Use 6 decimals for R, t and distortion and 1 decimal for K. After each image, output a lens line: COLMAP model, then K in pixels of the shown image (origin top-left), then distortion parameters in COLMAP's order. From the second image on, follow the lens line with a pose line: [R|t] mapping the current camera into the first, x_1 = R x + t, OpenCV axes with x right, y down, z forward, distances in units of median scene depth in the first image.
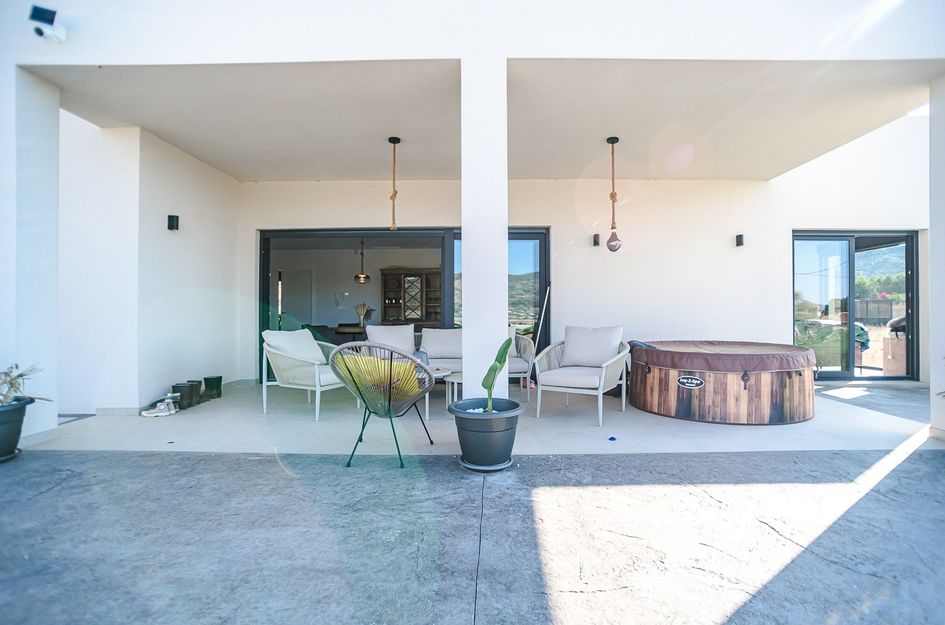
lens RADIAL K [[479.0, 0, 472.5], [0, 479.0, 312.5], [0, 0, 1]] dist [0.002438, 0.000393]
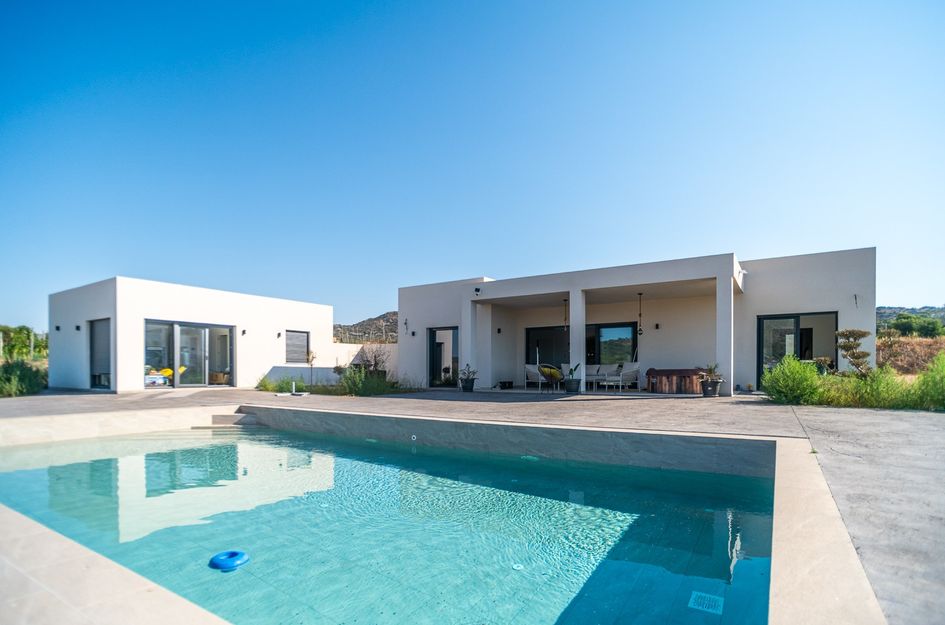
lens RADIAL K [[479.0, 0, 472.5], [0, 479.0, 312.5], [0, 0, 1]] dist [0.002438, 0.000393]
pose [[0.846725, -0.059029, -0.528747, 1.087001], [-0.005784, 0.992746, -0.120092, 0.090780], [0.532000, 0.104743, 0.840241, -2.117074]]
